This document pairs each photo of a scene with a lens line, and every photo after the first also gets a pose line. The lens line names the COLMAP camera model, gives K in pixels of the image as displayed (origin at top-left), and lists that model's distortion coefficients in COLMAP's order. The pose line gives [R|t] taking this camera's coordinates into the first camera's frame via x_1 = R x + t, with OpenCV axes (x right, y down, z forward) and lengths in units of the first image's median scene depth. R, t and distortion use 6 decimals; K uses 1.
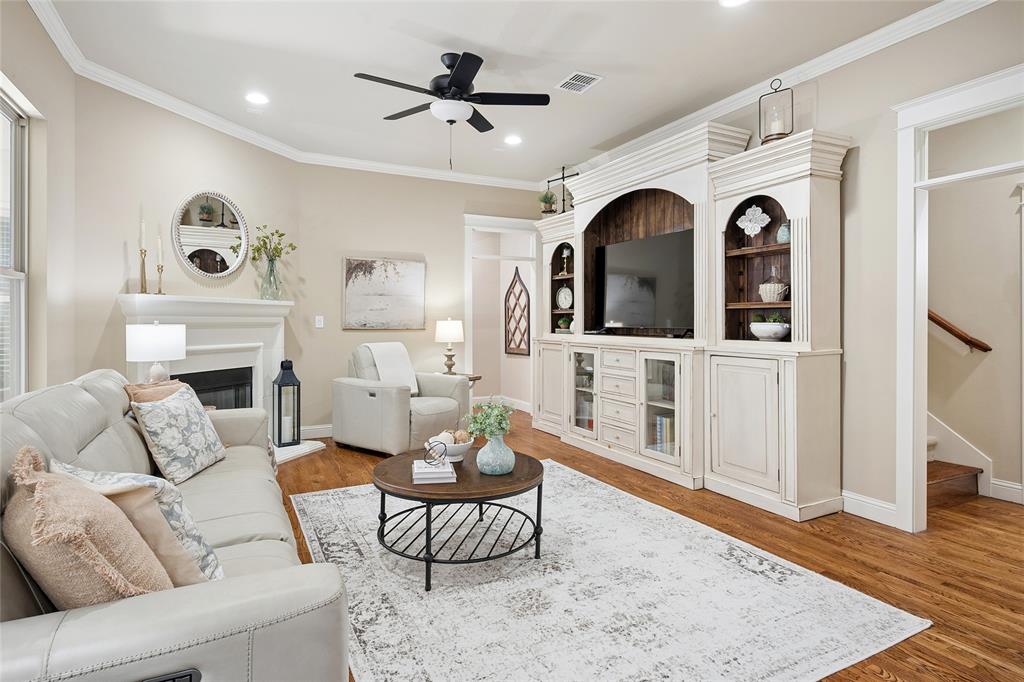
lens RADIAL K [[547.9, 0, 512.9], [0, 547.9, 323.7], [0, 0, 1]] dist [-0.001377, 0.000125]
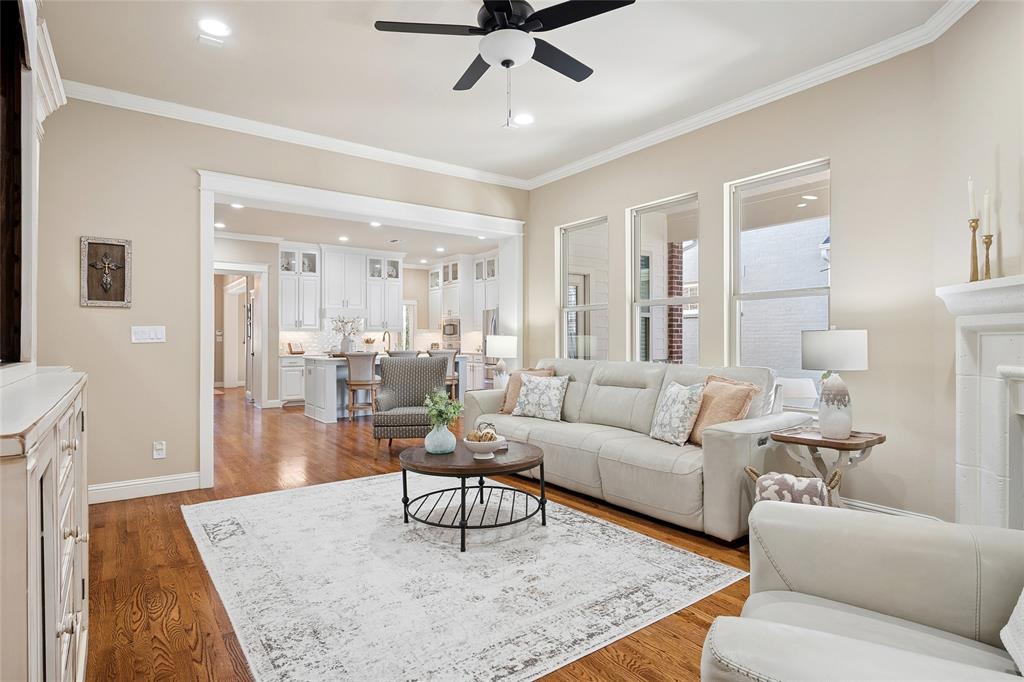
lens RADIAL K [[542.6, 0, 512.0], [0, 542.6, 341.0], [0, 0, 1]] dist [0.000125, 0.000172]
pose [[-0.987402, 0.003669, -0.158189, 0.001616], [0.002781, 0.999979, 0.005833, 0.010357], [0.158207, 0.005320, -0.987392, 1.541874]]
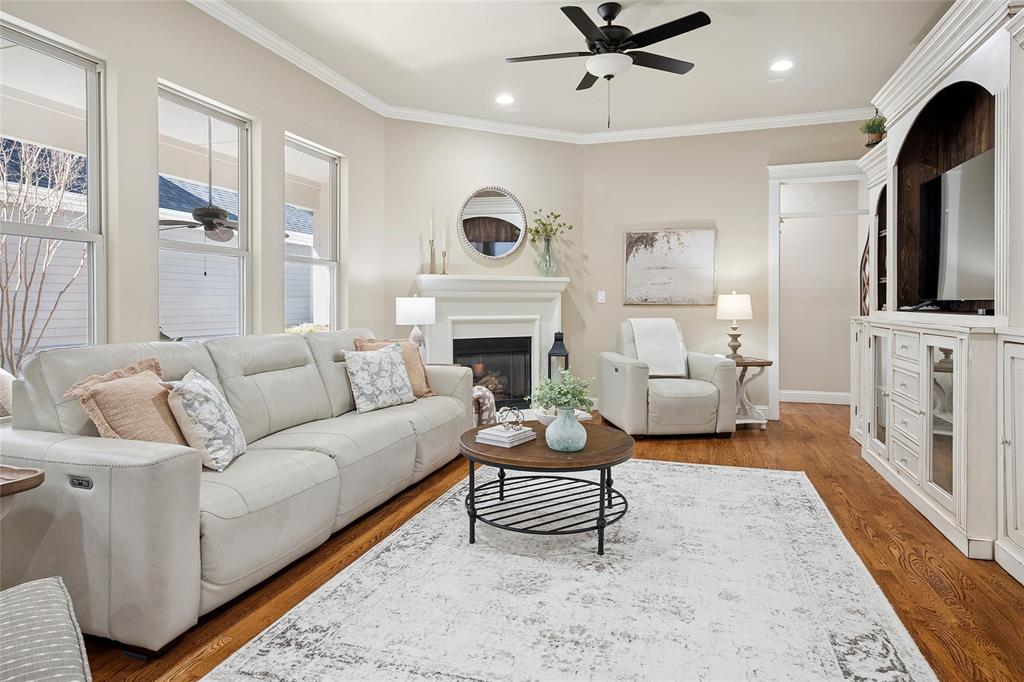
lens RADIAL K [[581.9, 0, 509.7], [0, 581.9, 309.6], [0, 0, 1]] dist [-0.000907, -0.000327]
pose [[0.702961, 0.006539, -0.711199, 0.419488], [-0.002289, 0.999973, 0.006932, 0.018154], [0.711225, -0.003245, 0.702957, 0.162337]]
